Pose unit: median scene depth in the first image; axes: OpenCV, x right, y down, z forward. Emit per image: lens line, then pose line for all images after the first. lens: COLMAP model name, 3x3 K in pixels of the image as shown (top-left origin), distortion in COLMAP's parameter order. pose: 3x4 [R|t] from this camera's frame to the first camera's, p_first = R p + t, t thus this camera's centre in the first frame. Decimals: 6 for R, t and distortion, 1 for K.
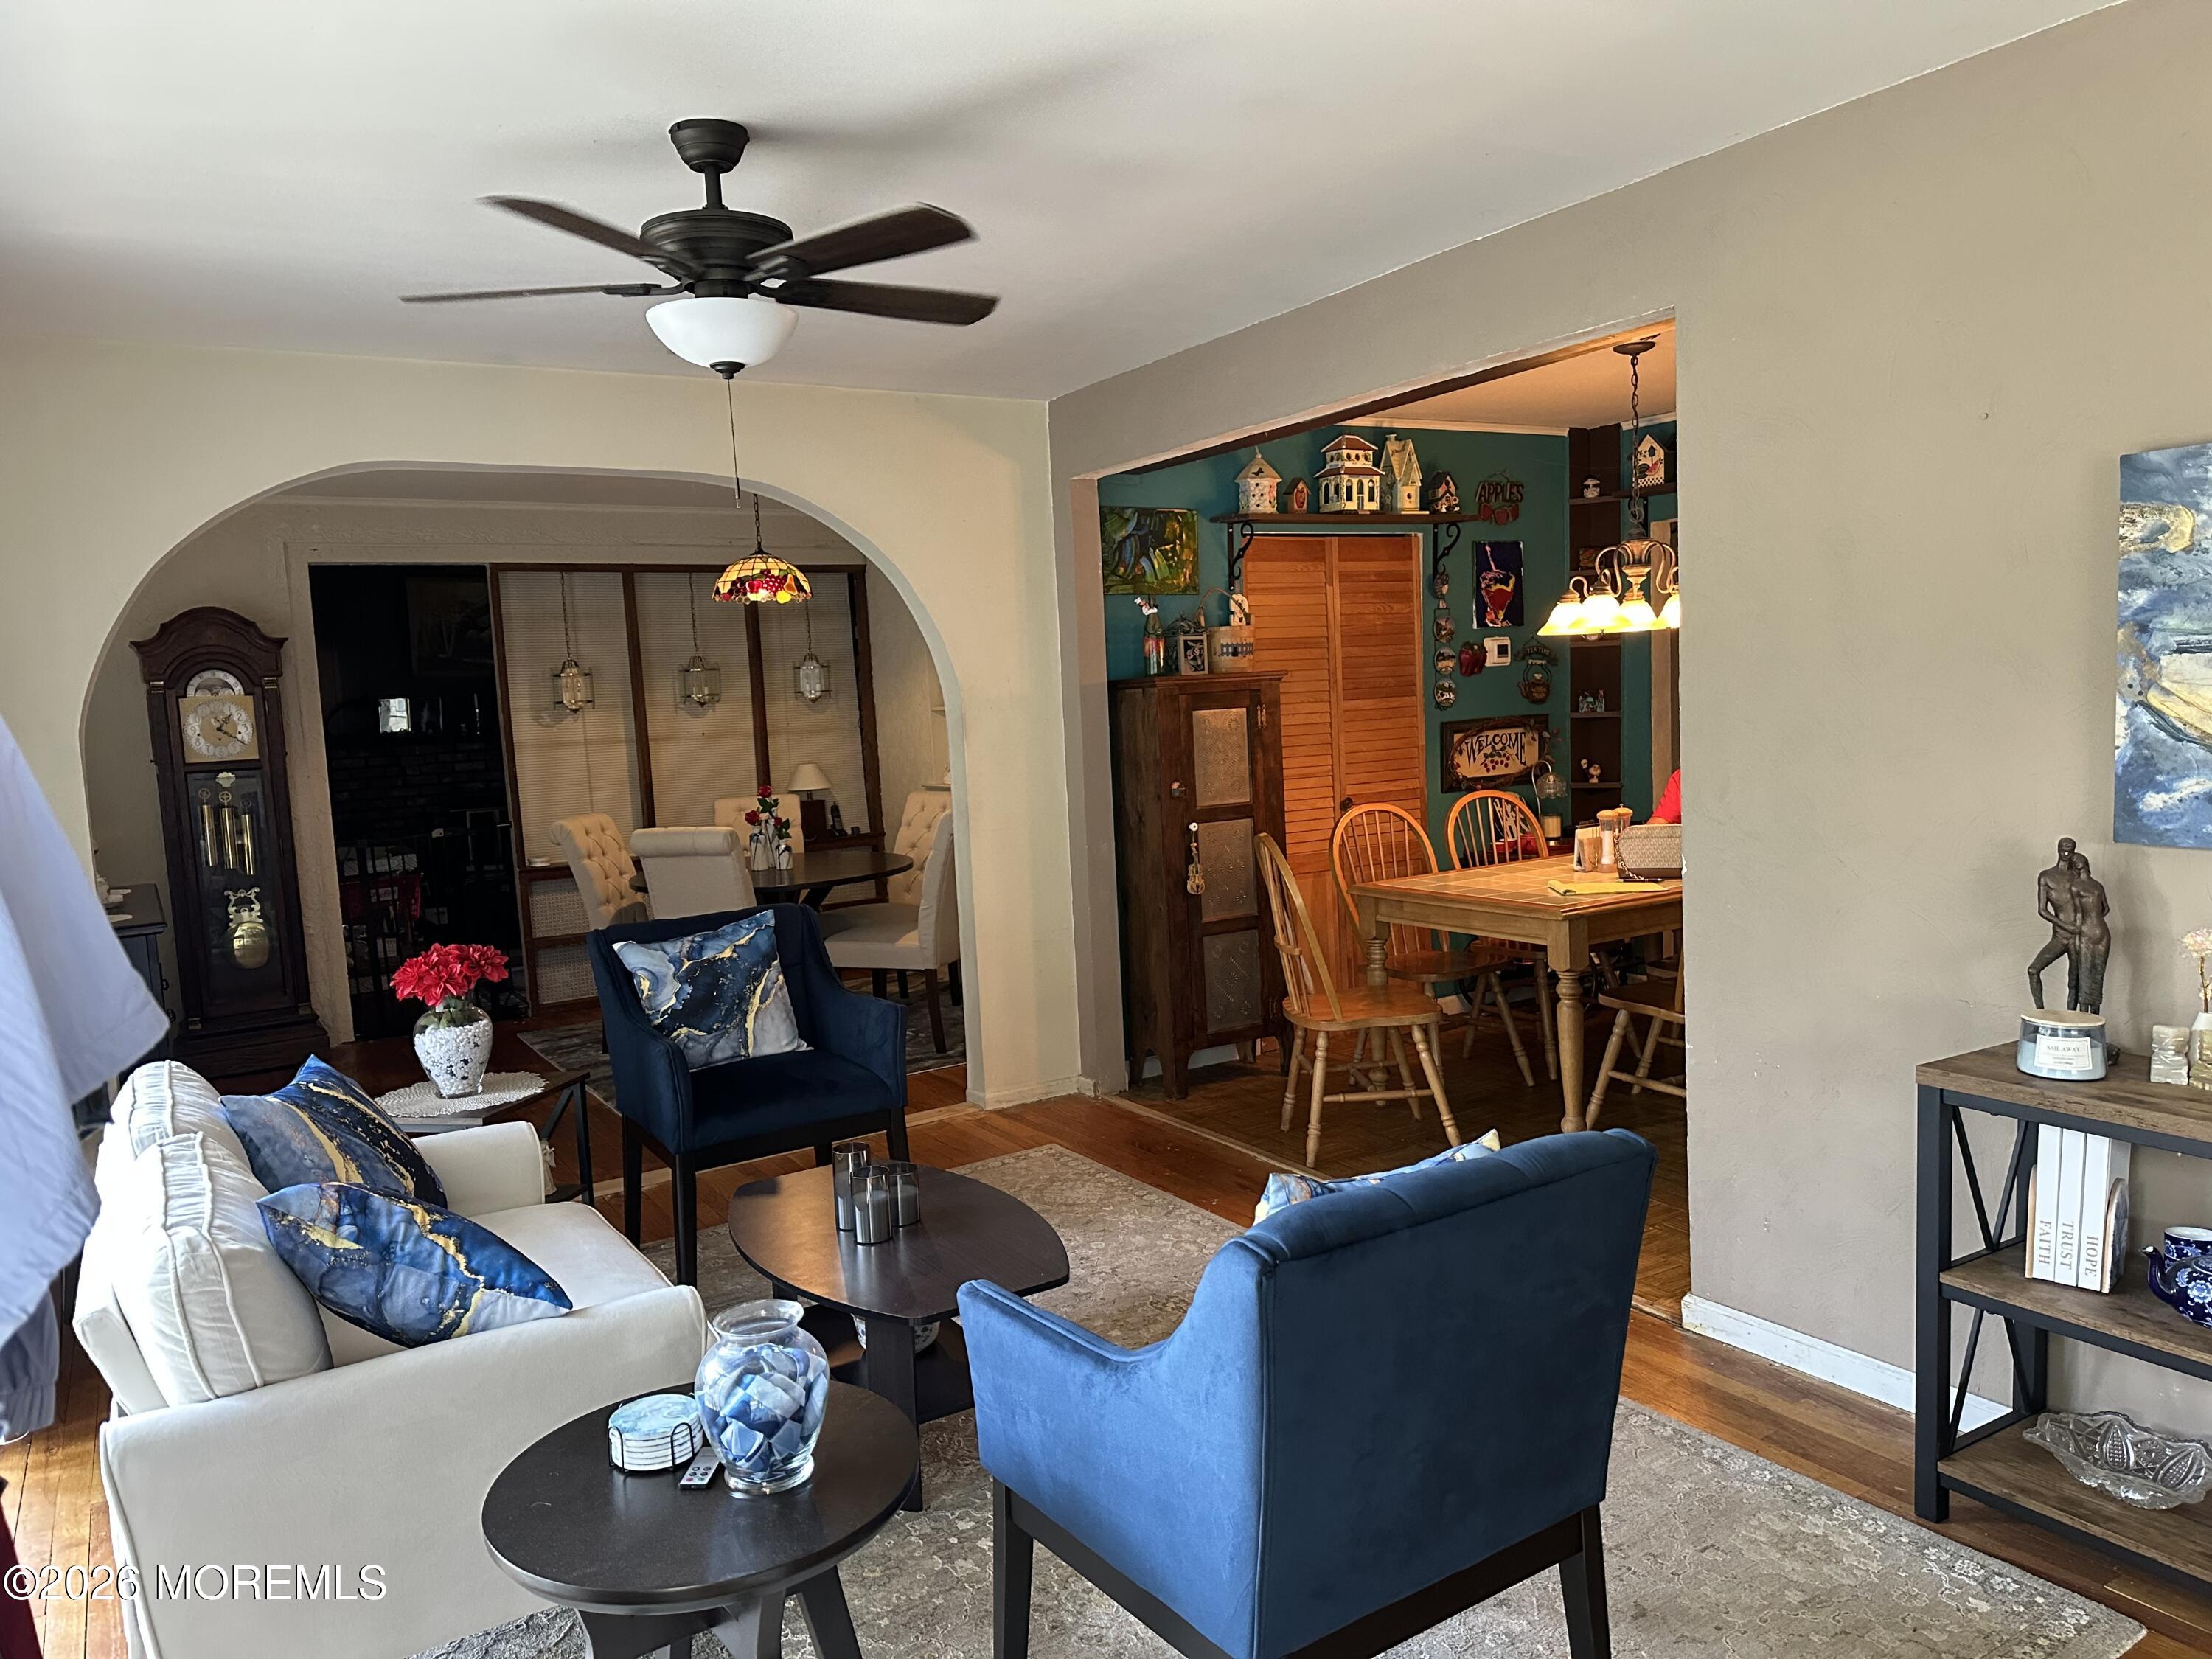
lens RADIAL K [[1528.3, 0, 1090.4], [0, 1528.3, 826.9], [0, 0, 1]] dist [0.053944, -0.092857]
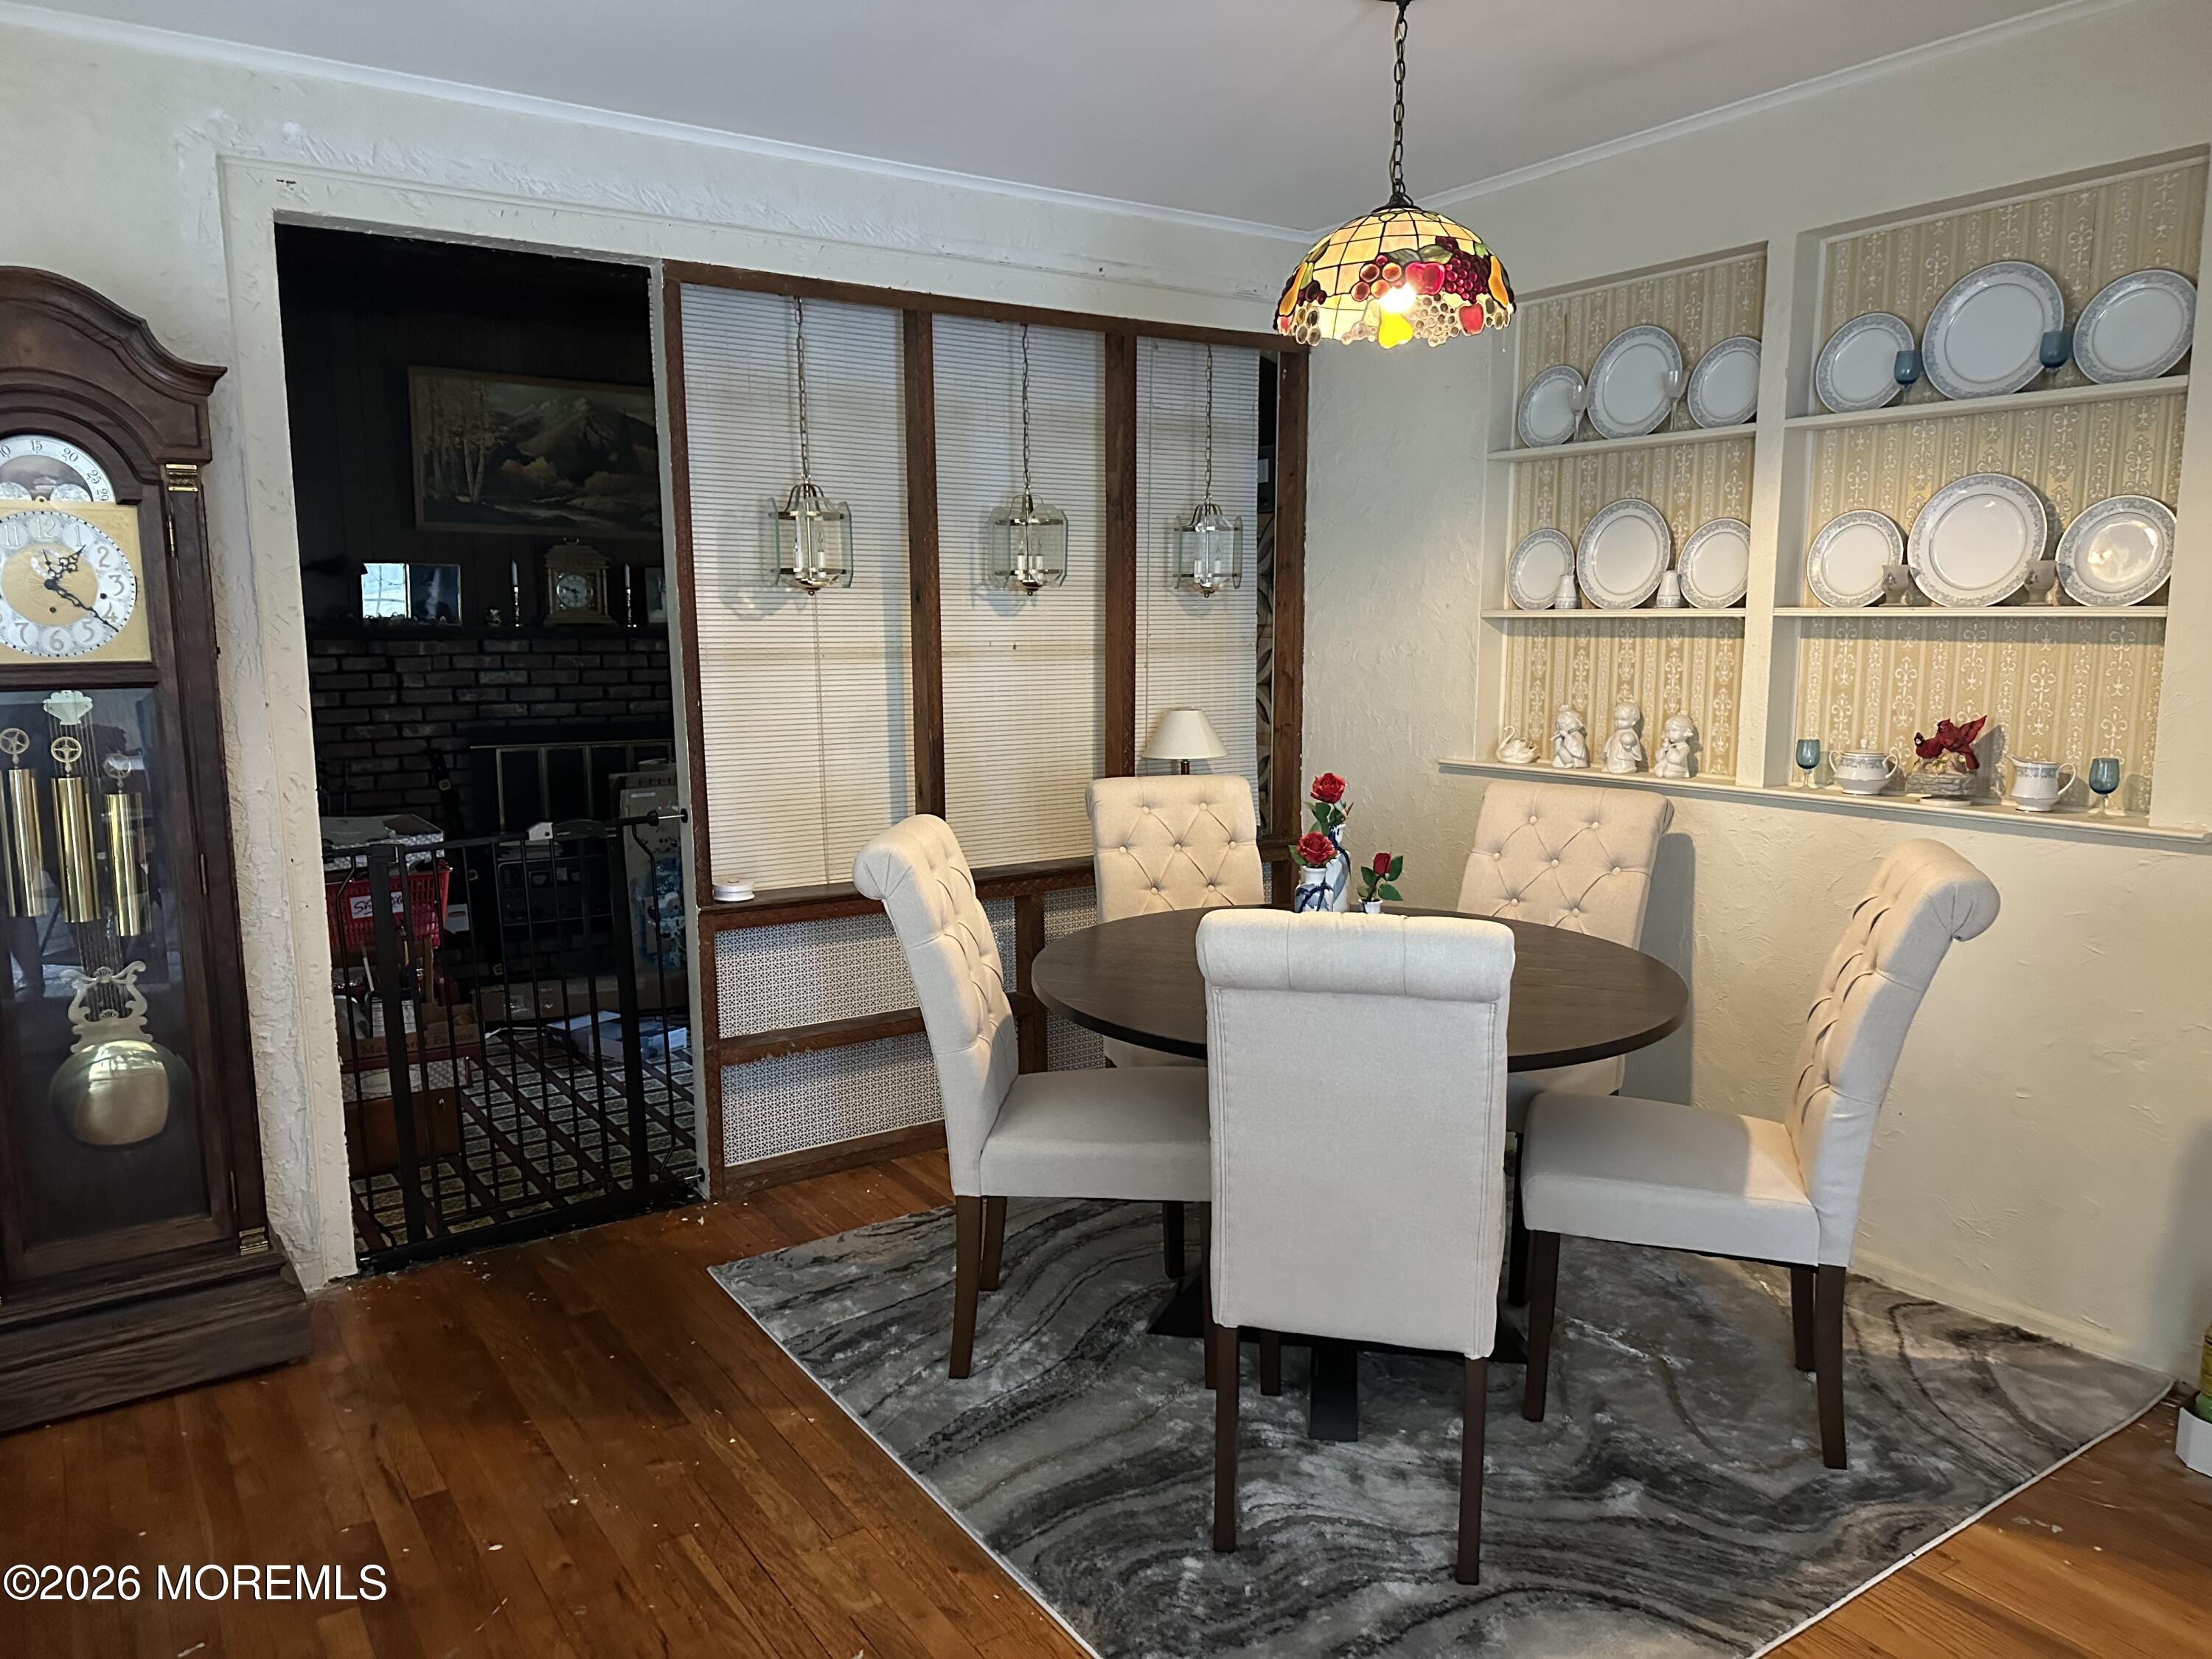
lens RADIAL K [[1528.3, 0, 1111.6], [0, 1528.3, 834.6], [0, 0, 1]] dist [0.053944, -0.092857]
pose [[0.997723, 0.038578, 0.055316, -0.271857], [-0.041500, 0.997748, 0.052688, -0.027198], [-0.053159, -0.054864, 0.997078, 0.512842]]
